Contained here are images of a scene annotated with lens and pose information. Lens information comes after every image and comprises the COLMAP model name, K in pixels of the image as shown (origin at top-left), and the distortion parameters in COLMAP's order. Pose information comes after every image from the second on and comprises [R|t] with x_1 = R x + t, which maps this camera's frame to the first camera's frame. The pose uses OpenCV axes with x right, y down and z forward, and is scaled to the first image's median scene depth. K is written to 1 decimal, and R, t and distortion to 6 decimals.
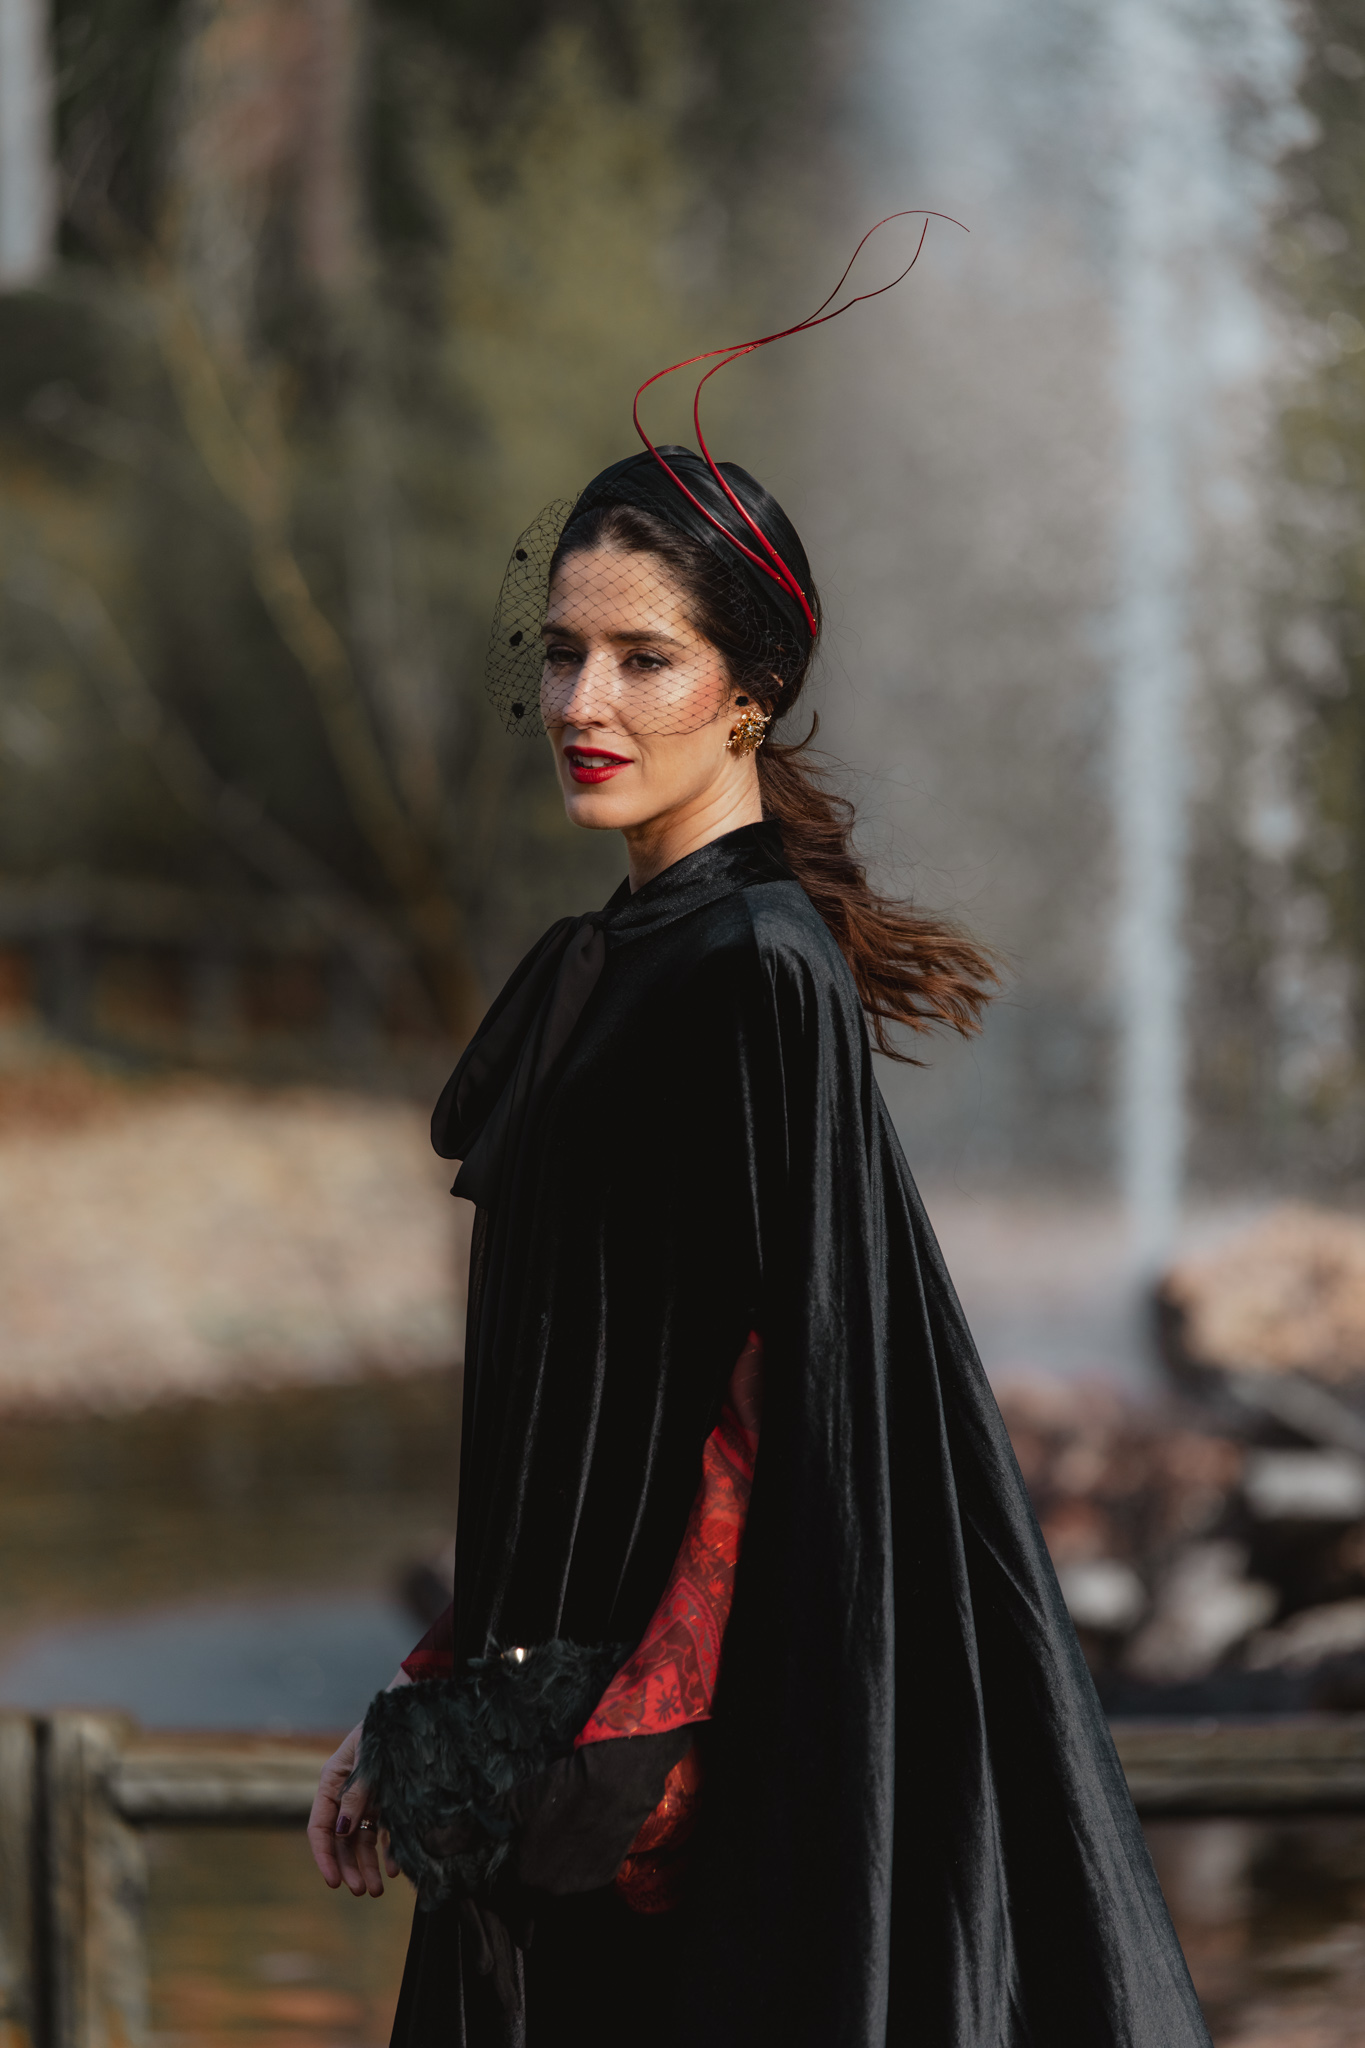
lens RADIAL K [[10899.2, 0, 682.5], [0, 10899.2, 1024.0], [0, 0, 1]] dist [-0.159971, 1.003416]
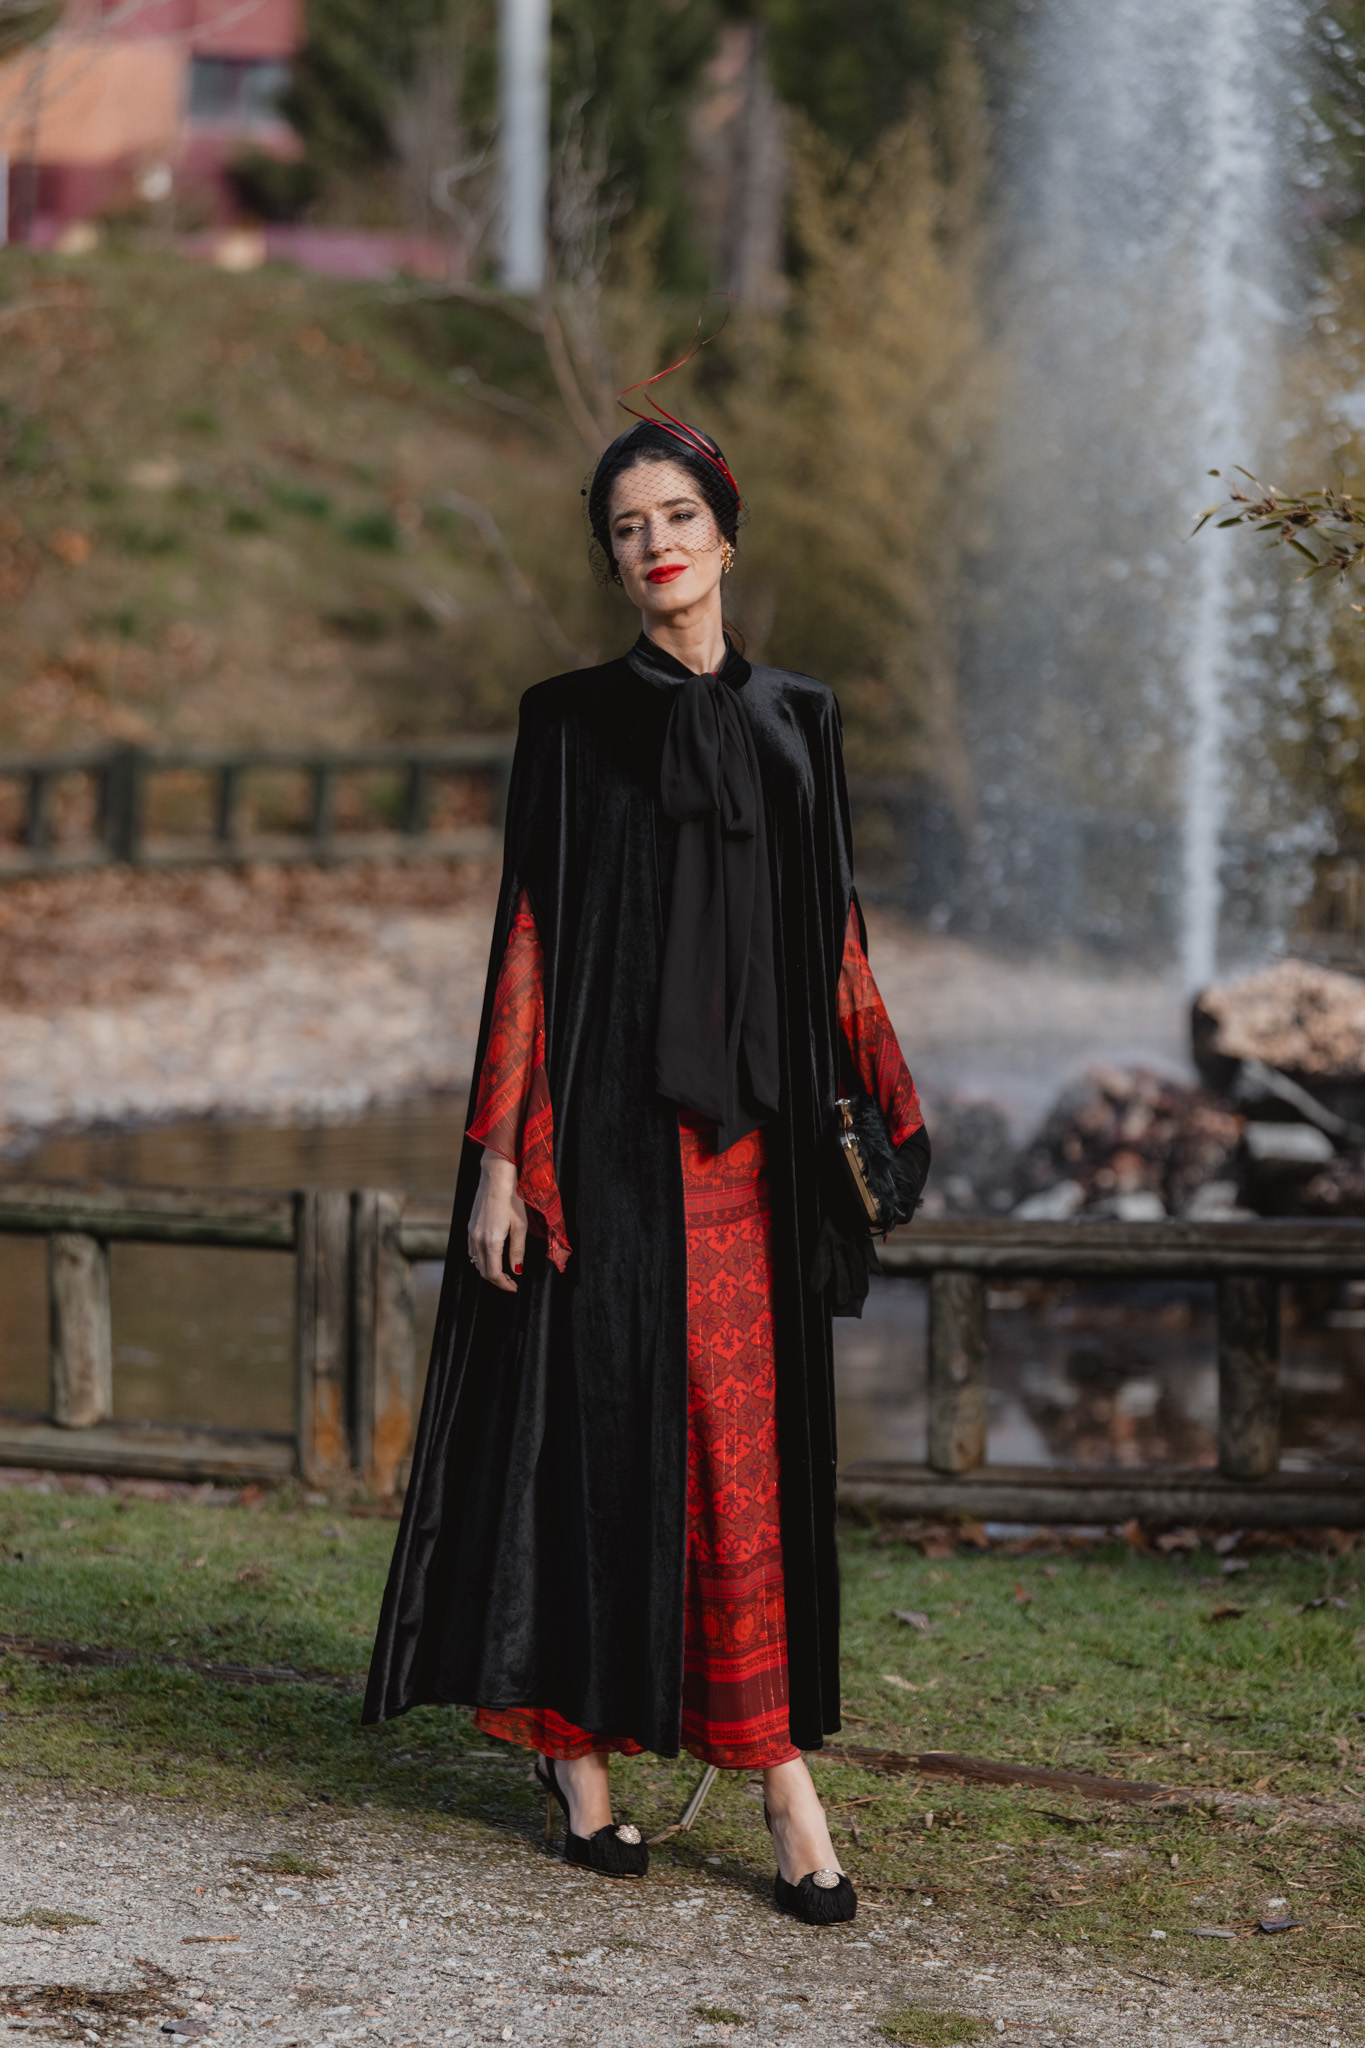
lens RADIAL K [[8877.9, 0, 685.2], [0, 8877.9, 1147.3], [0, 0, 1]] dist [-0.051311, -2.630013]
pose [[0.998099, 0.036384, -0.049746, 0.035733], [-0.035035, 0.999001, 0.027729, 0.012639], [0.050705, -0.025933, 0.998377, -0.198997]]
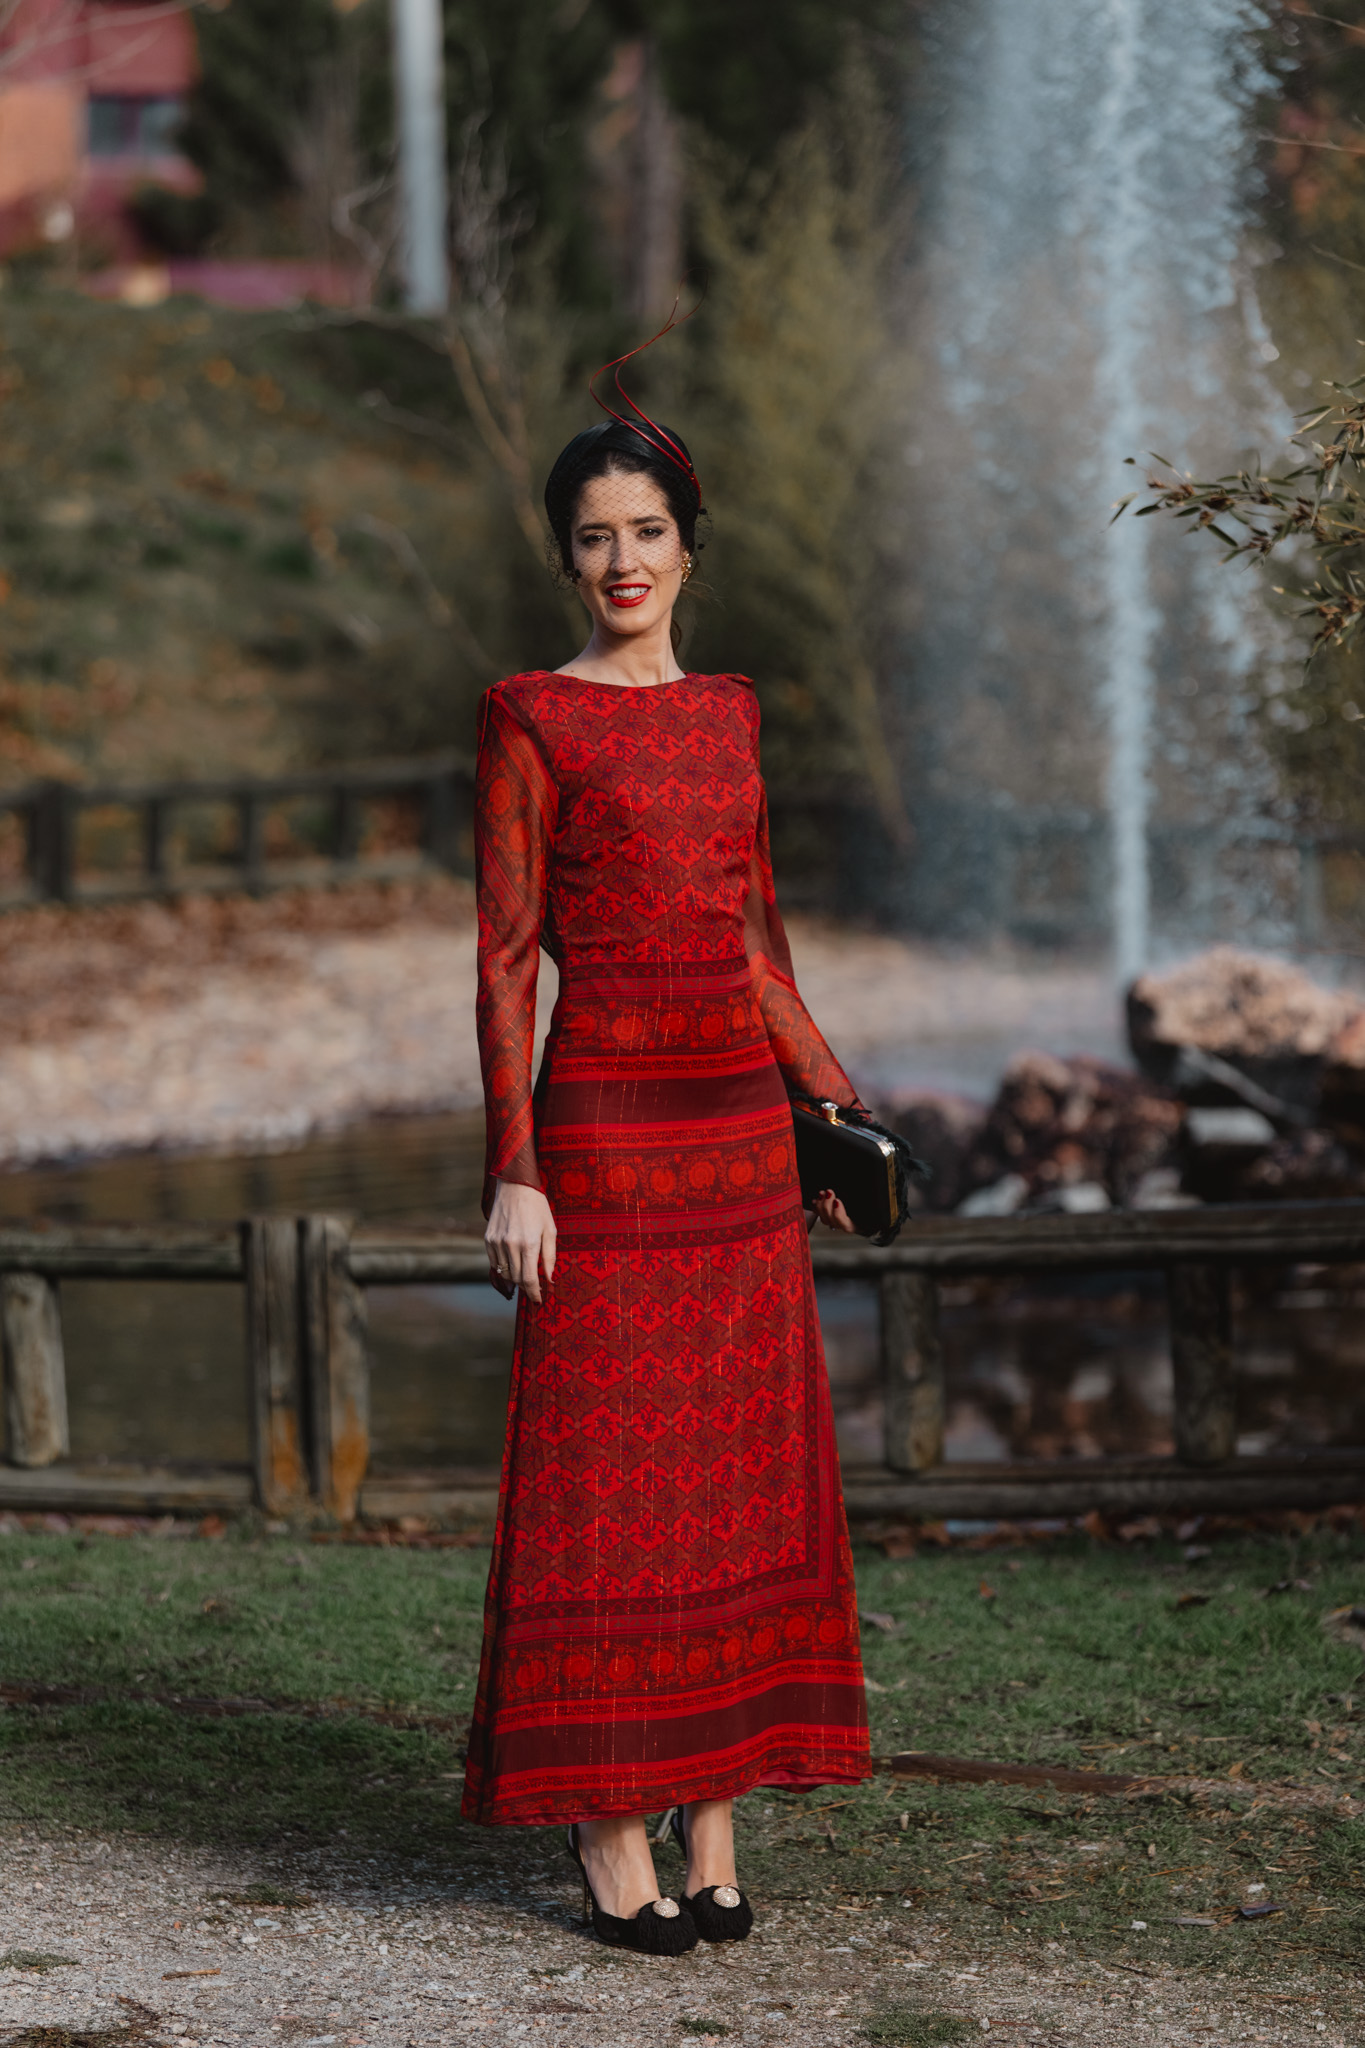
lens RADIAL K [[8809.4, 0, 685.4], [0, 8809.4, 1249.0], [0, 0, 1]] dist [-0.082210, -2.621614]
pose [[0.999032, -0.008321, -0.043205, 0.035171], [0.009975, 0.999220, 0.038221, 0.012613], [0.042853, -0.038615, 0.998335, -0.192719]]
